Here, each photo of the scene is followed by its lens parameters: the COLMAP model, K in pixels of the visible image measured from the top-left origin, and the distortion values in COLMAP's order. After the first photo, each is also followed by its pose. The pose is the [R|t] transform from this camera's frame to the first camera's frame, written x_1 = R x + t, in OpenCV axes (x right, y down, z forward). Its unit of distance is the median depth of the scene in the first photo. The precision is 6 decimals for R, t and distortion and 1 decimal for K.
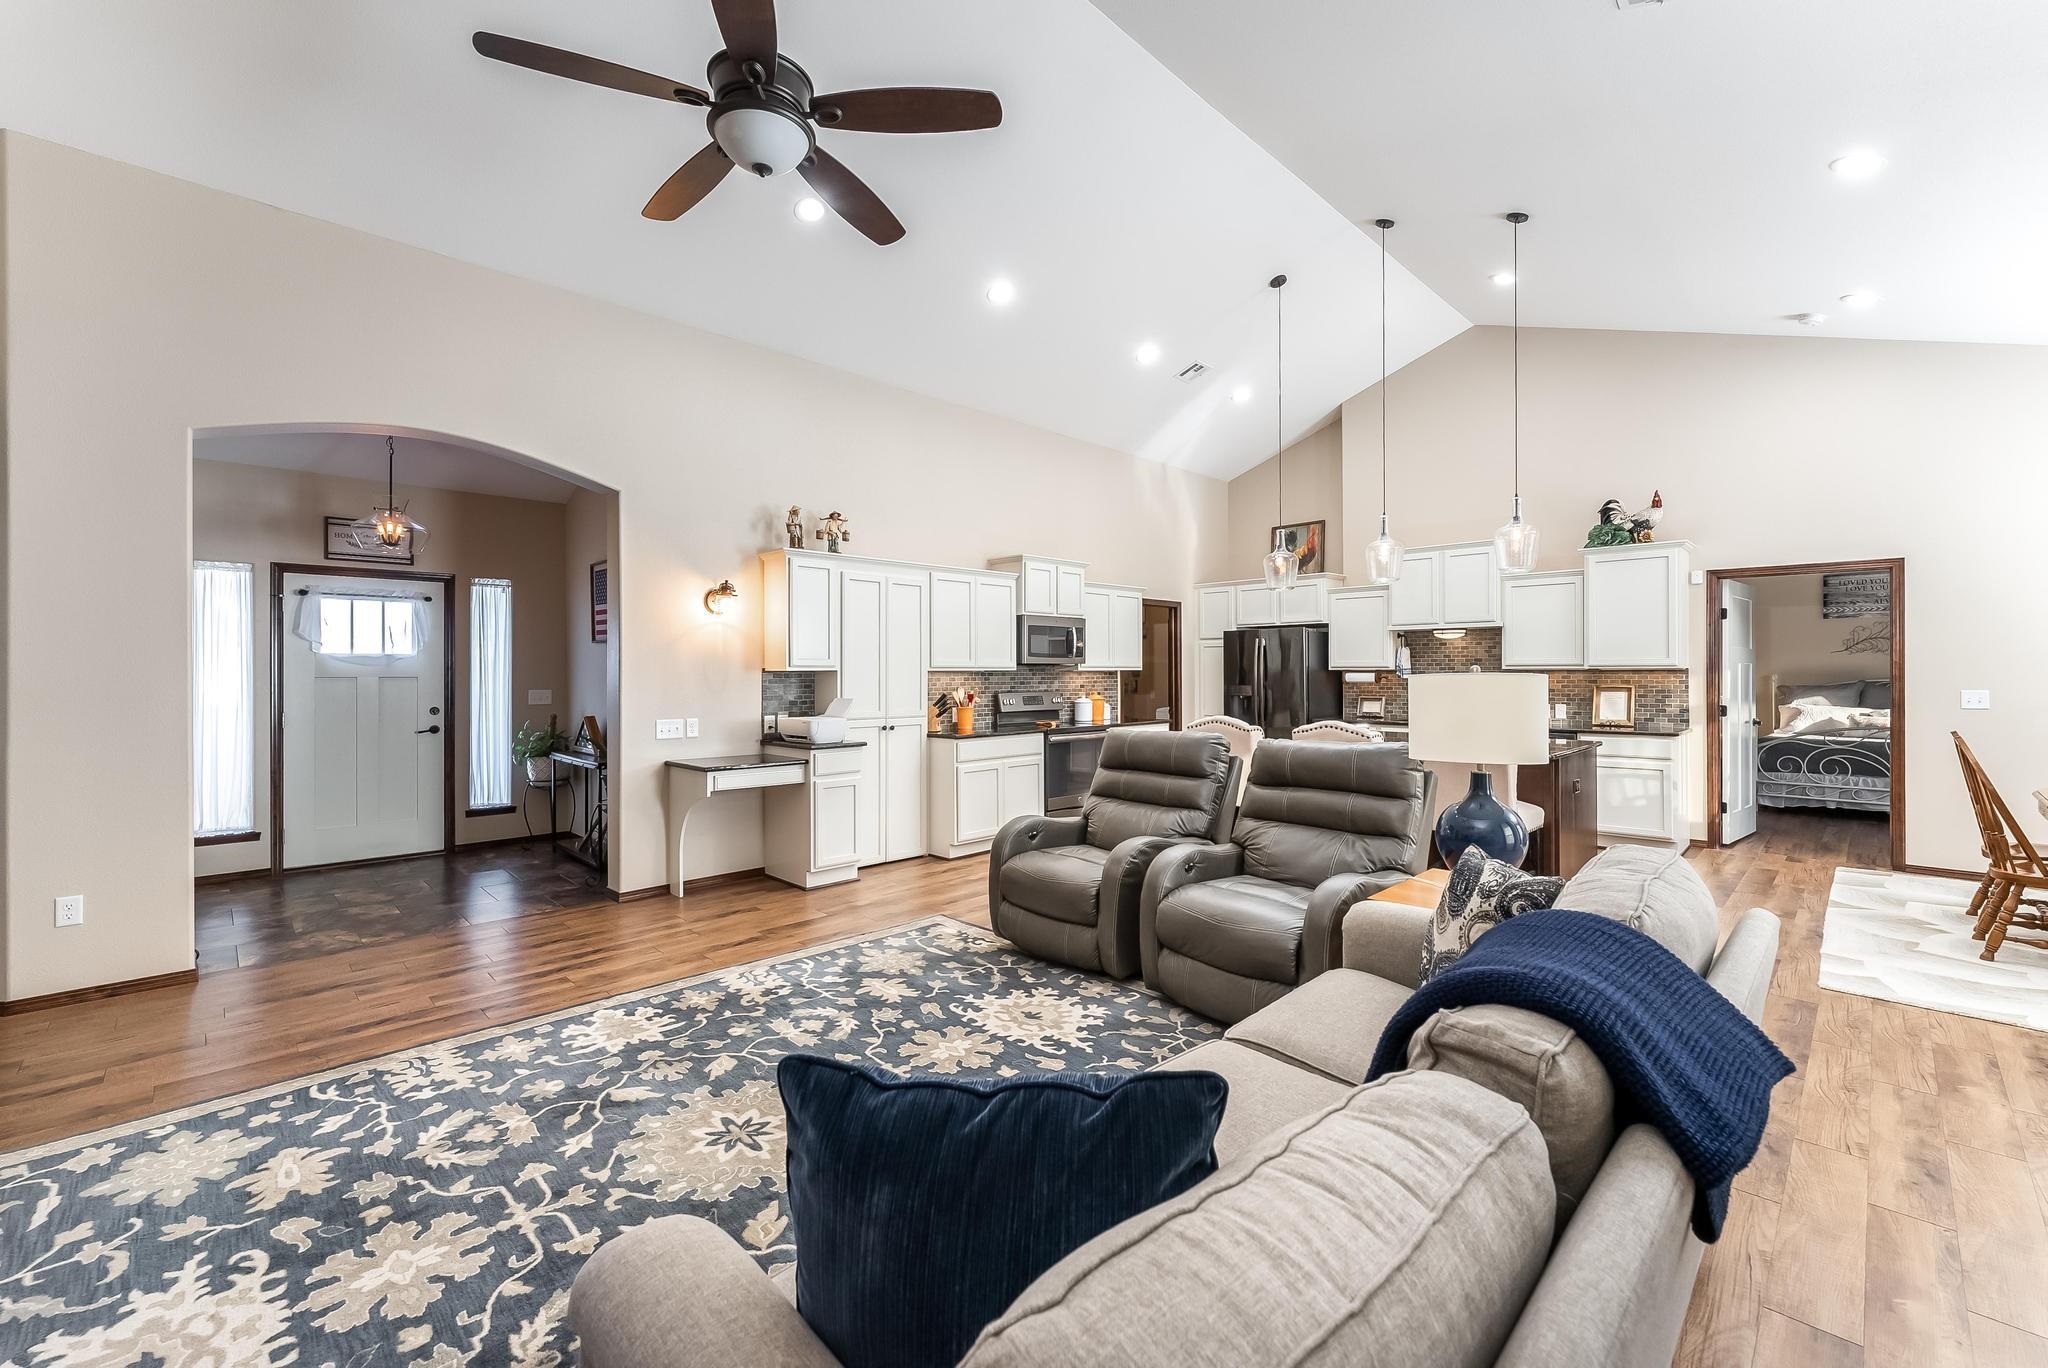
lens RADIAL K [[830.2, 0, 1031.9], [0, 830.2, 669.8], [0, 0, 1]] dist [-0.000534, 0.000164]
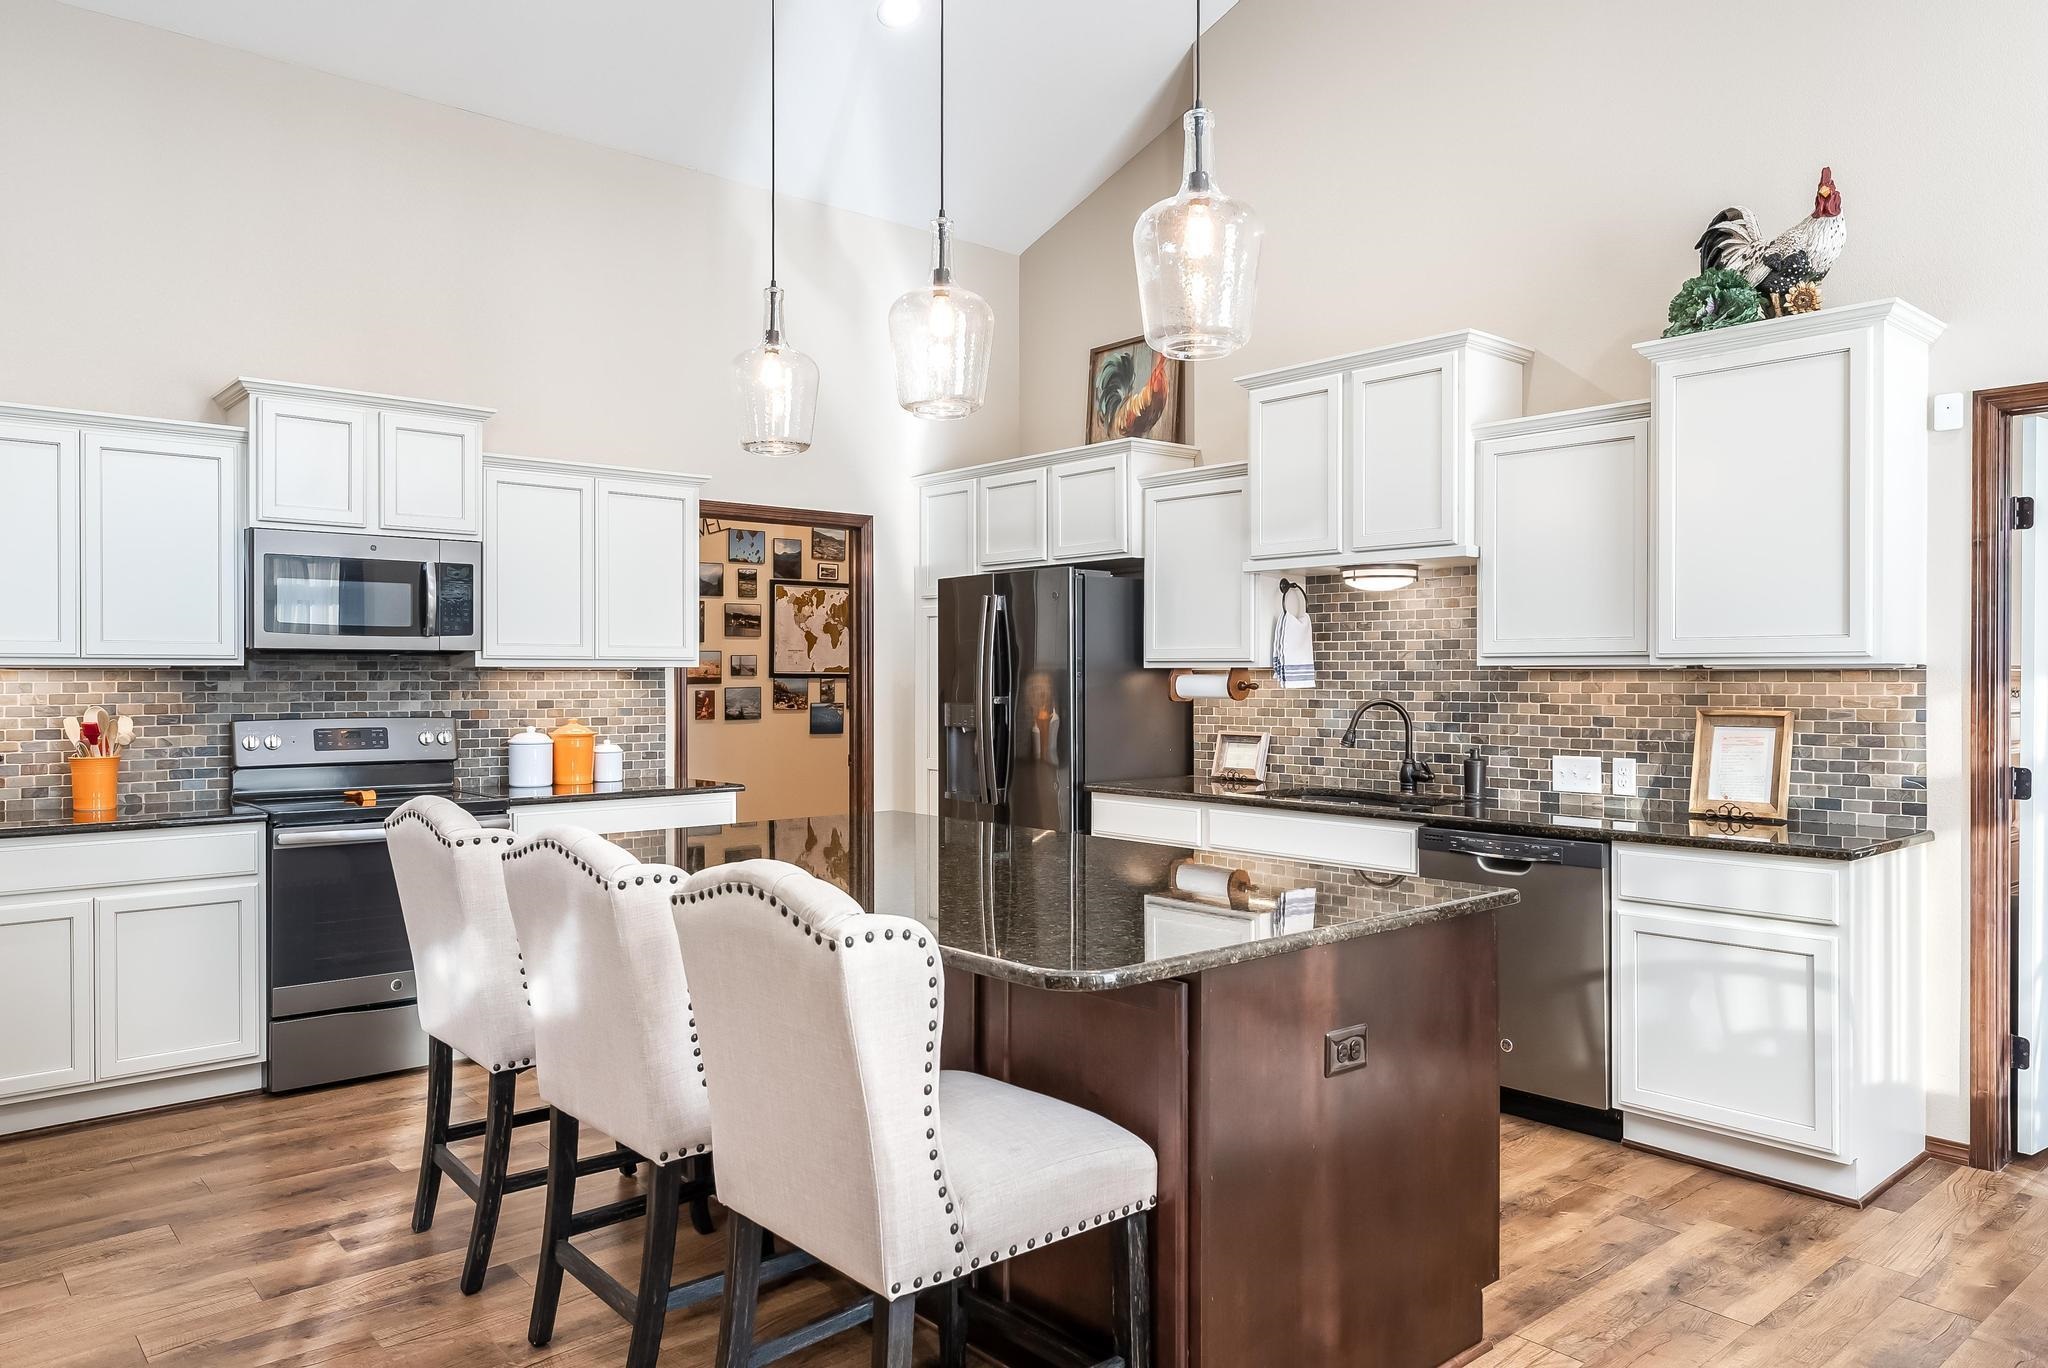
lens RADIAL K [[1341.5, 0, 1040.1], [0, 1341.5, 677.6], [0, 0, 1]] dist [-0.021359, -0.002858]
pose [[0.997833, 0.003960, -0.065684, 0.880621], [-0.003593, 0.999977, 0.005708, 0.003036], [0.065705, -0.005460, 0.997824, 0.790113]]
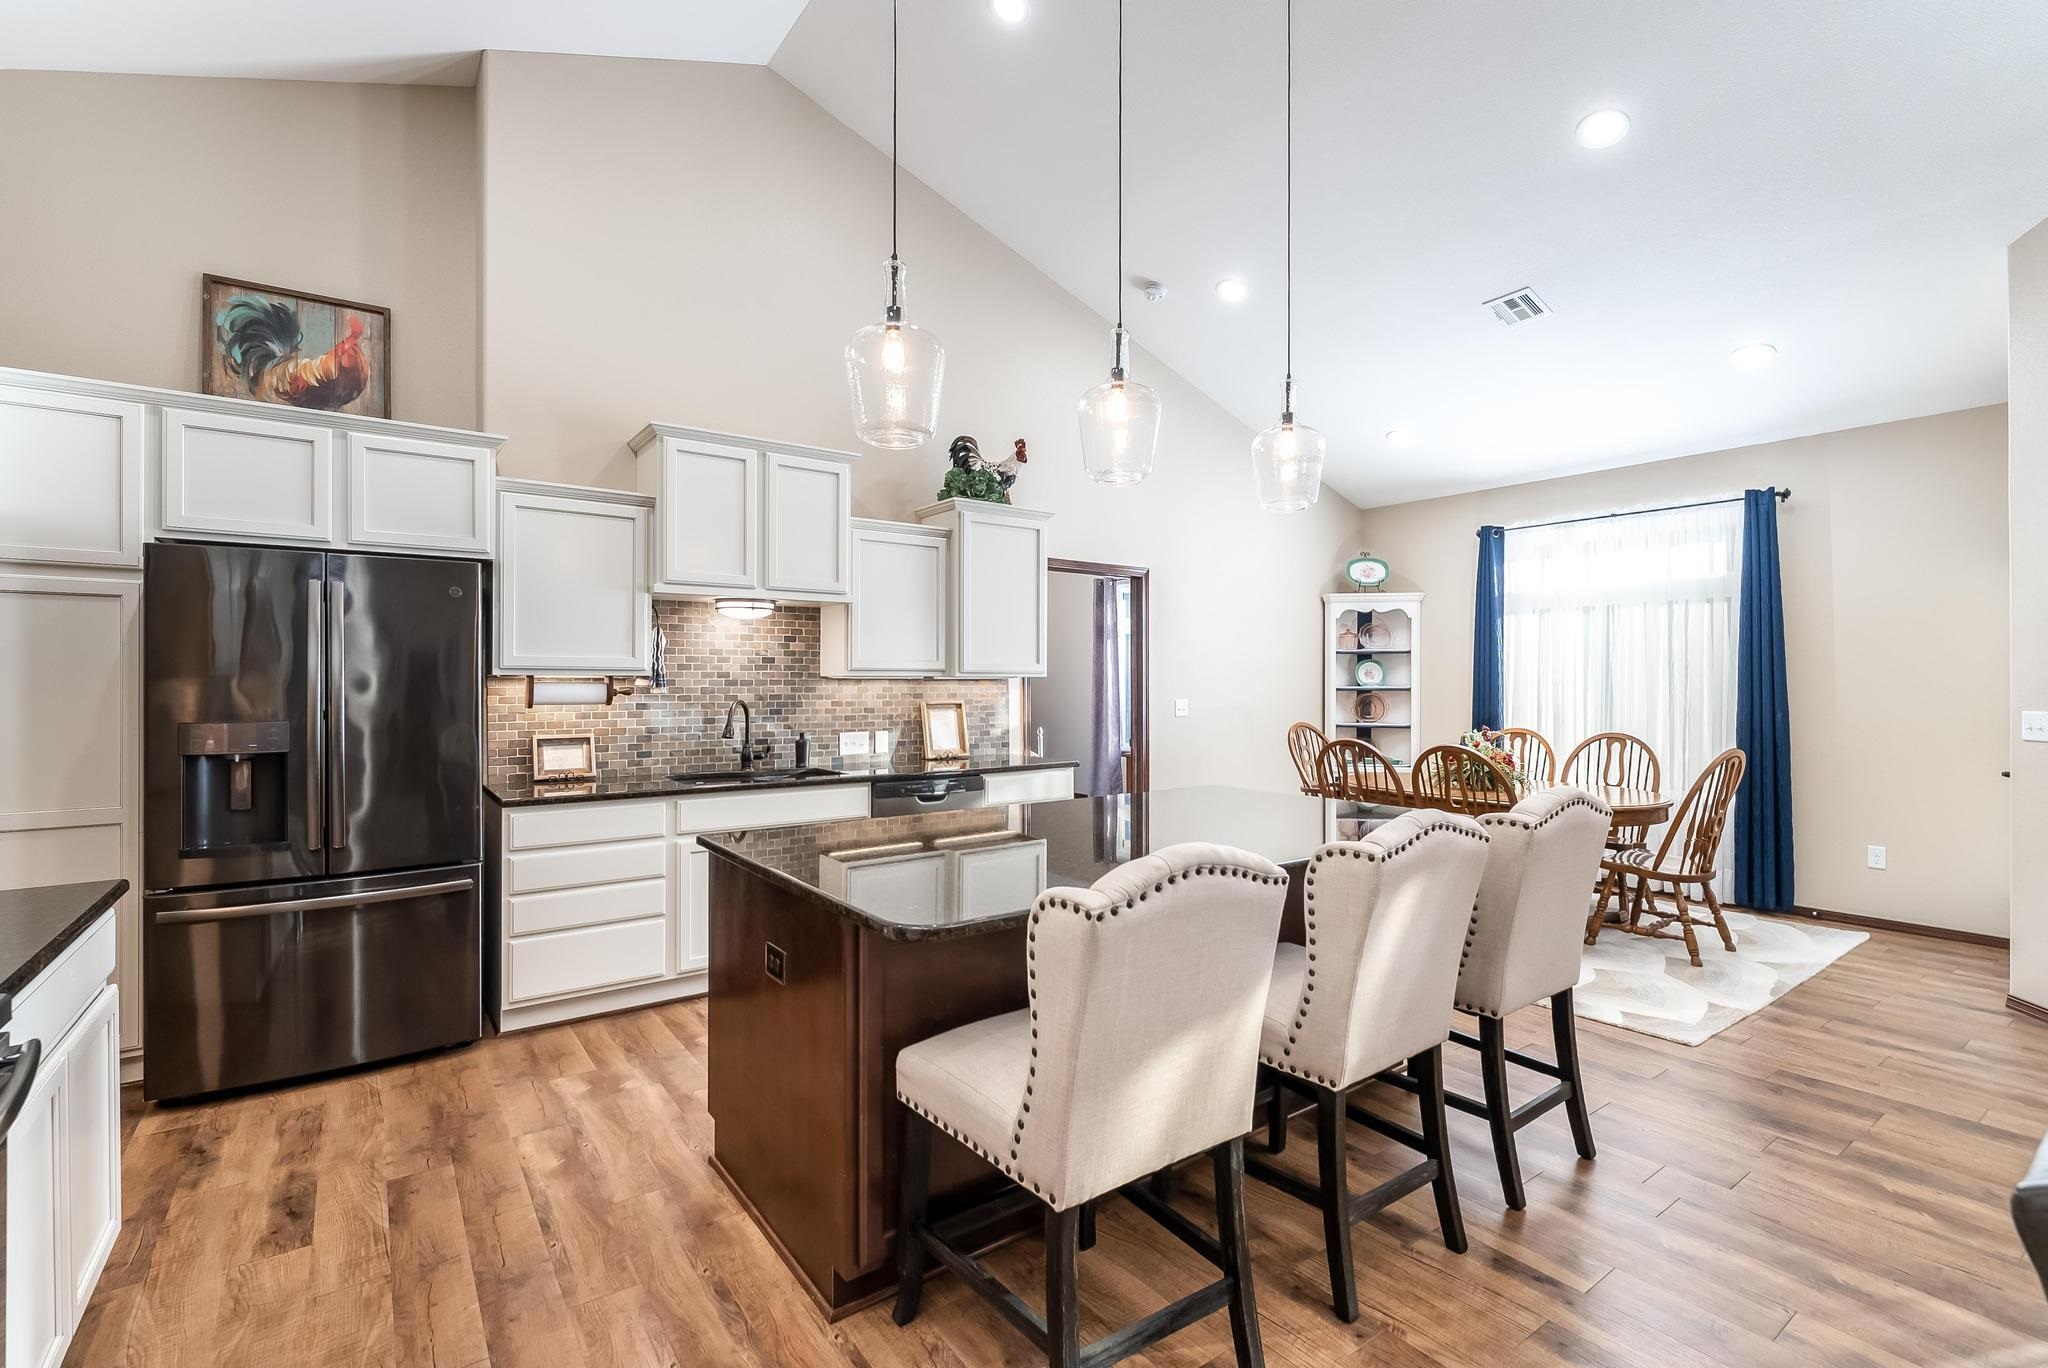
lens RADIAL K [[919.4, 0, 1020.3], [0, 919.4, 669.1], [0, 0, 1]] dist [0.002689, -0.000041]
pose [[0.168523, 0.012463, 0.985619, -0.108418], [-0.006193, 0.999914, -0.011585, 0.001008], [-0.985678, -0.004151, 0.168585, 1.670768]]
